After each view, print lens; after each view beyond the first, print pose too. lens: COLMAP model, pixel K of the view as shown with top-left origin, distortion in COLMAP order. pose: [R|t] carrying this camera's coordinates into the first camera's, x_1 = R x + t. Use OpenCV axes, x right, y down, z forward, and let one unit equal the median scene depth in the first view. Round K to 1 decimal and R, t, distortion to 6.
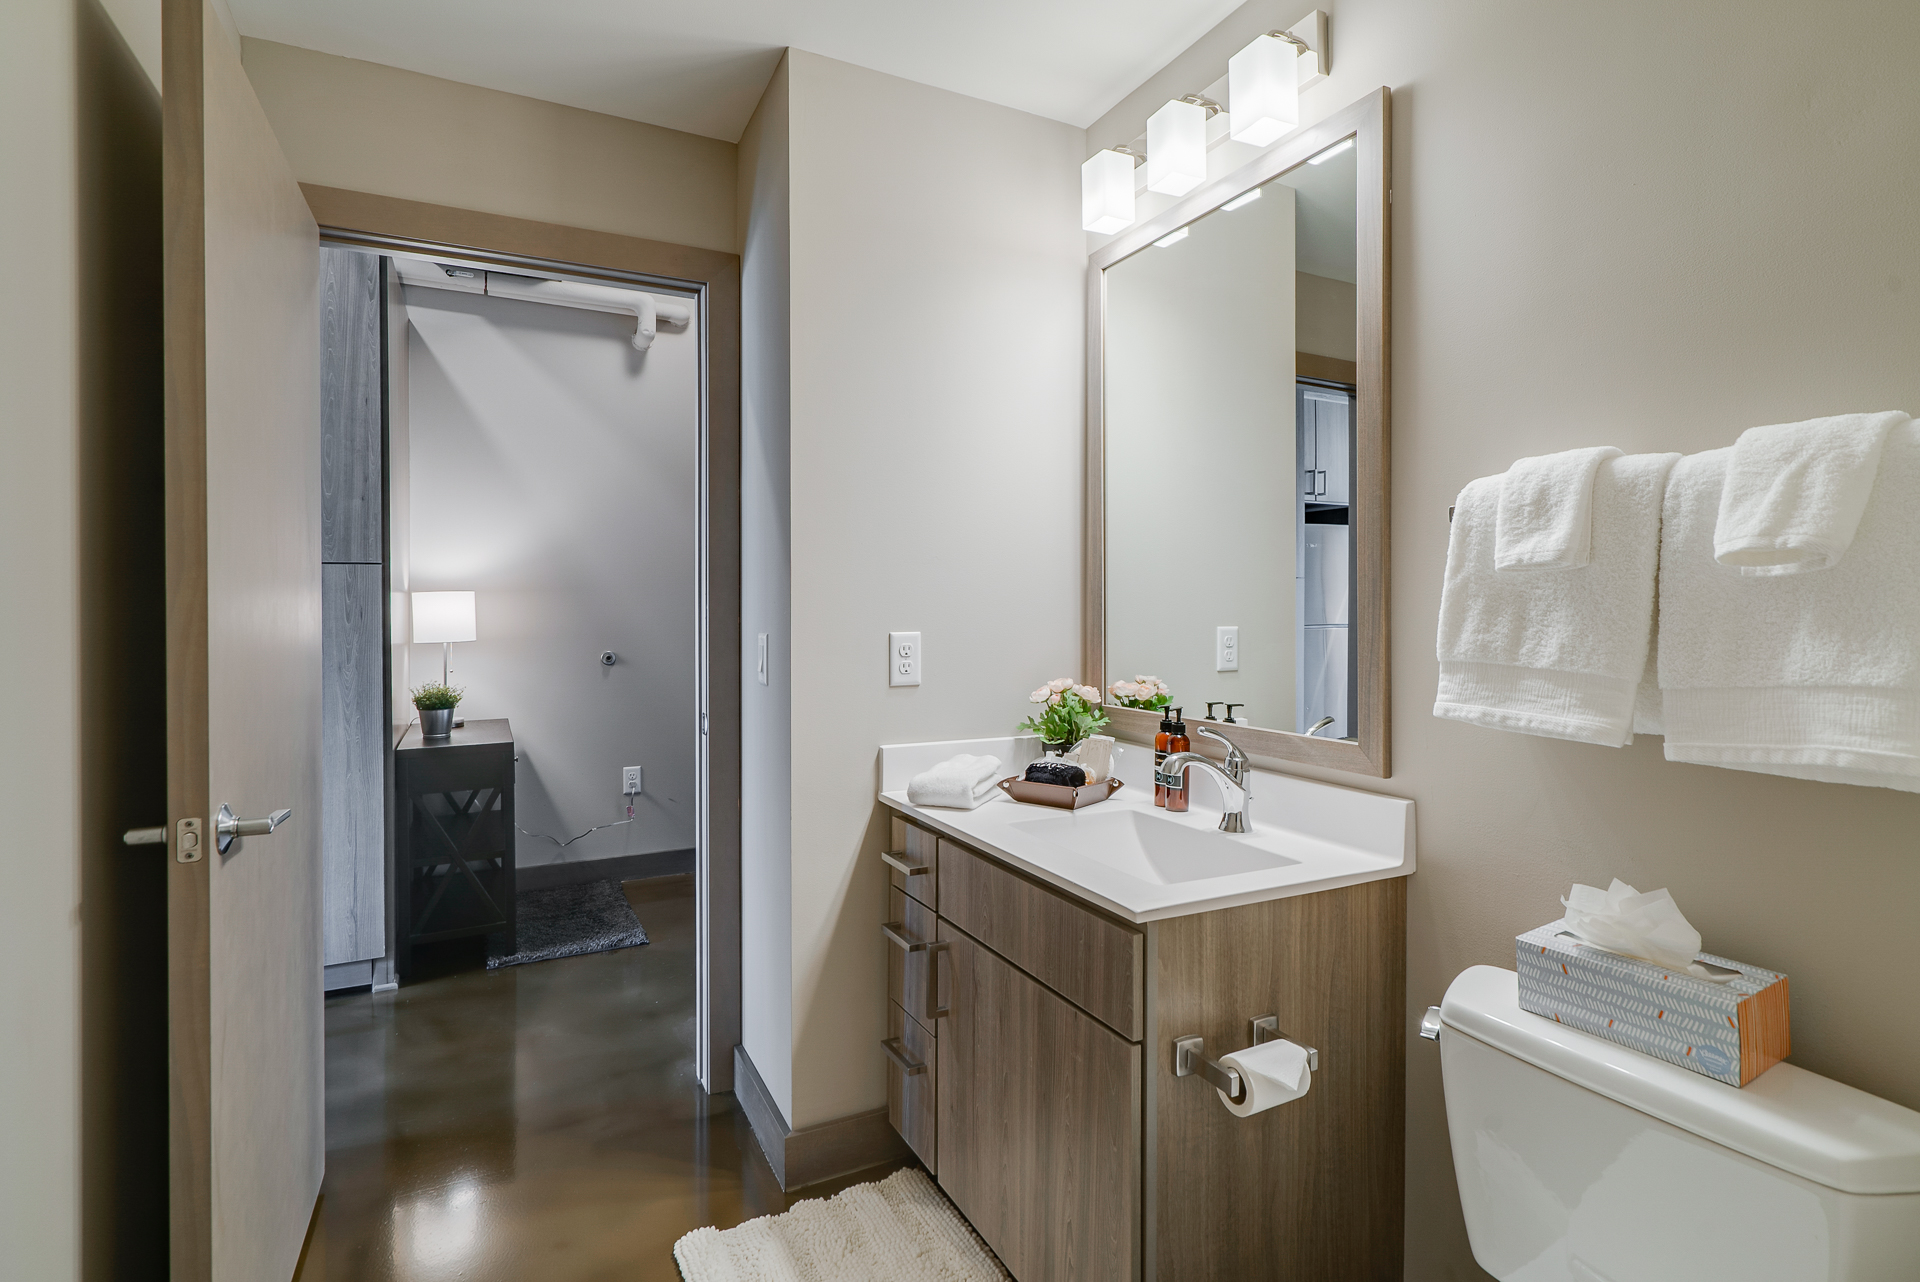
lens RADIAL K [[982.4, 0, 958.0], [0, 982.4, 631.0], [0, 0, 1]] dist [-0.001145, 0.000772]
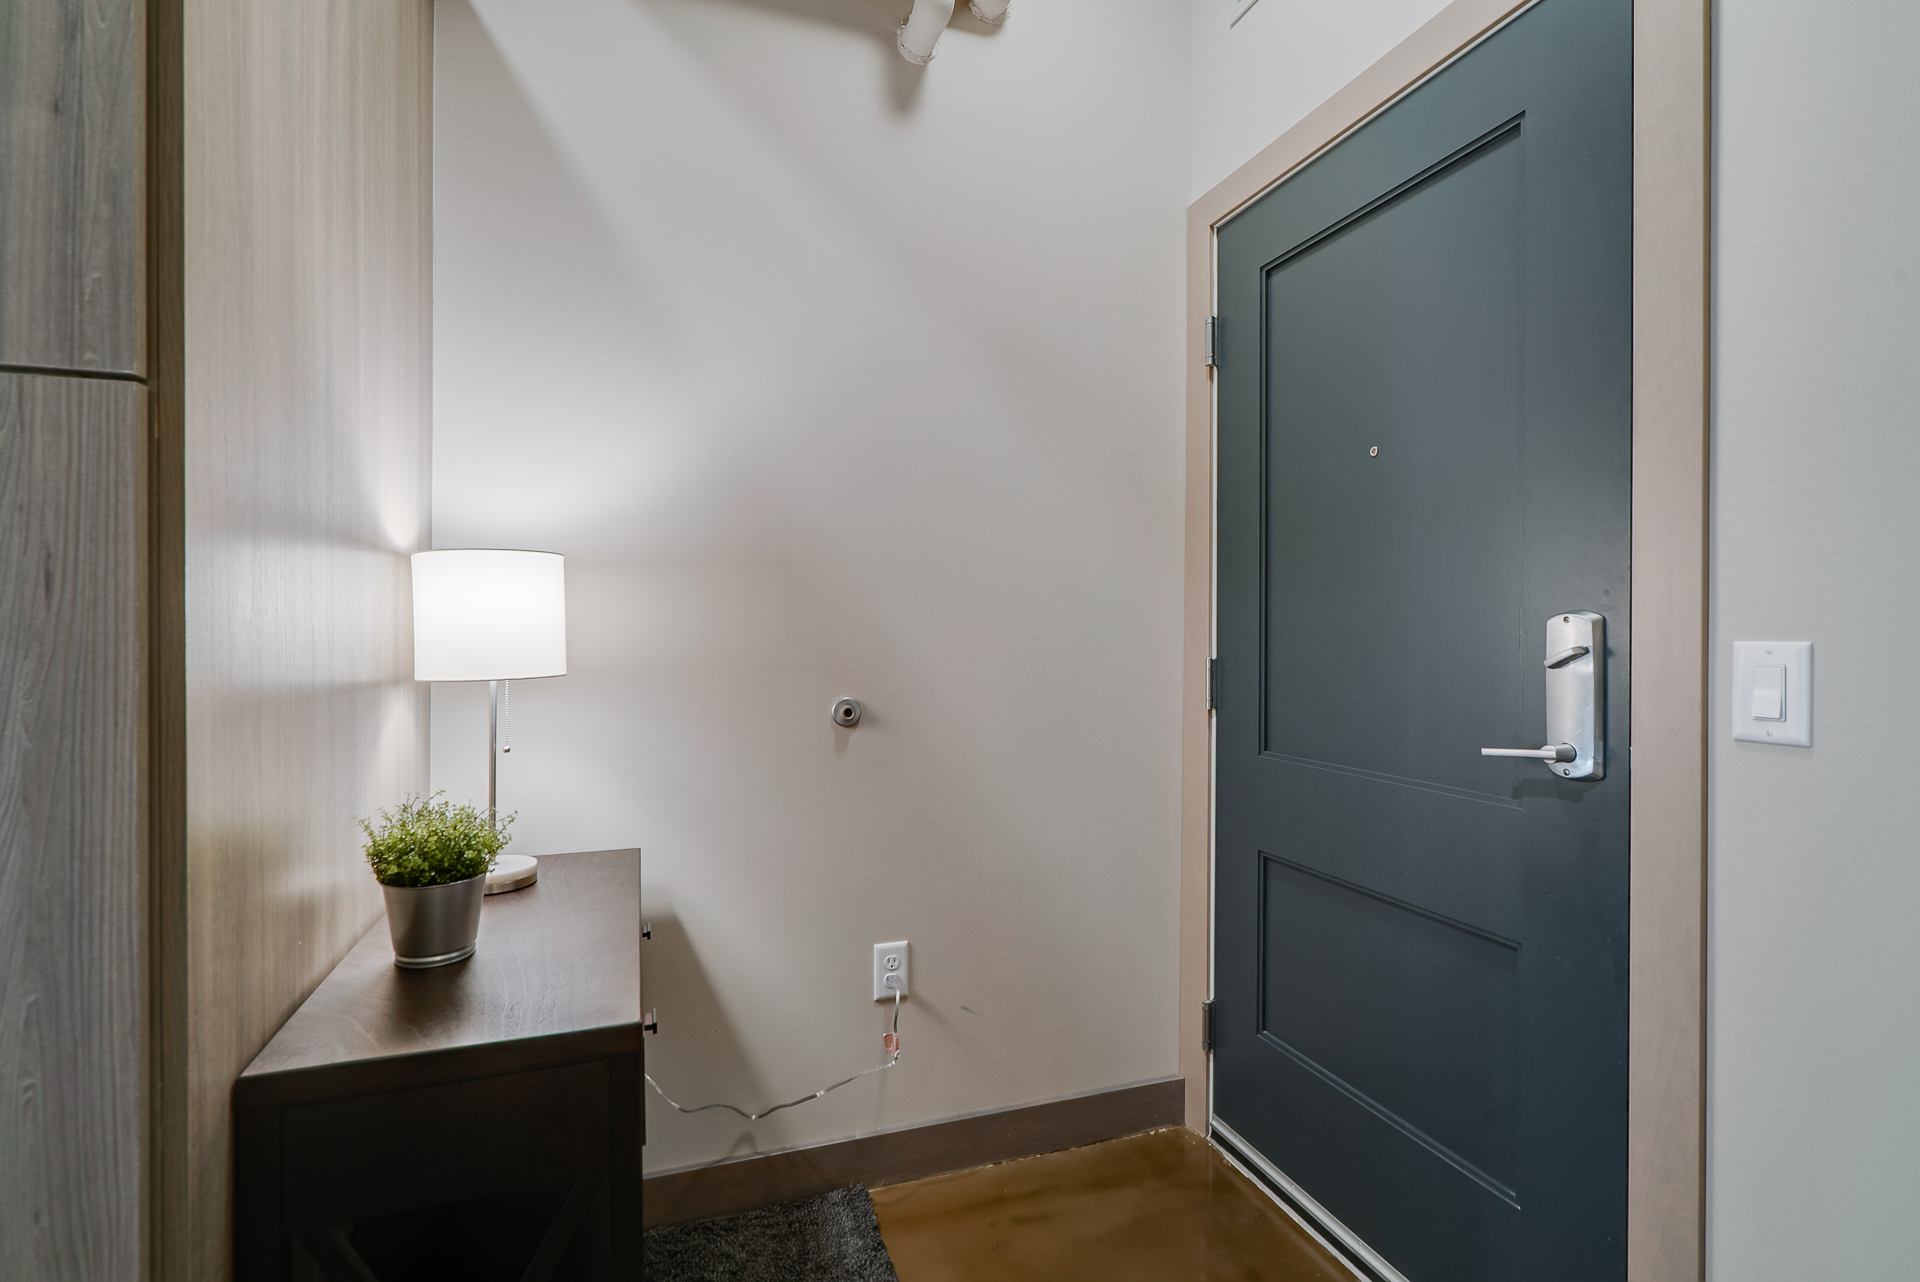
lens RADIAL K [[875.6, 0, 955.7], [0, 875.6, 636.1], [0, 0, 1]] dist [-0.005211, 0.001690]
pose [[0.995767, -0.002577, -0.091876, -0.267128], [0.000346, 0.999705, -0.024297, 0.001689], [0.091912, 0.024162, 0.995474, 0.593010]]
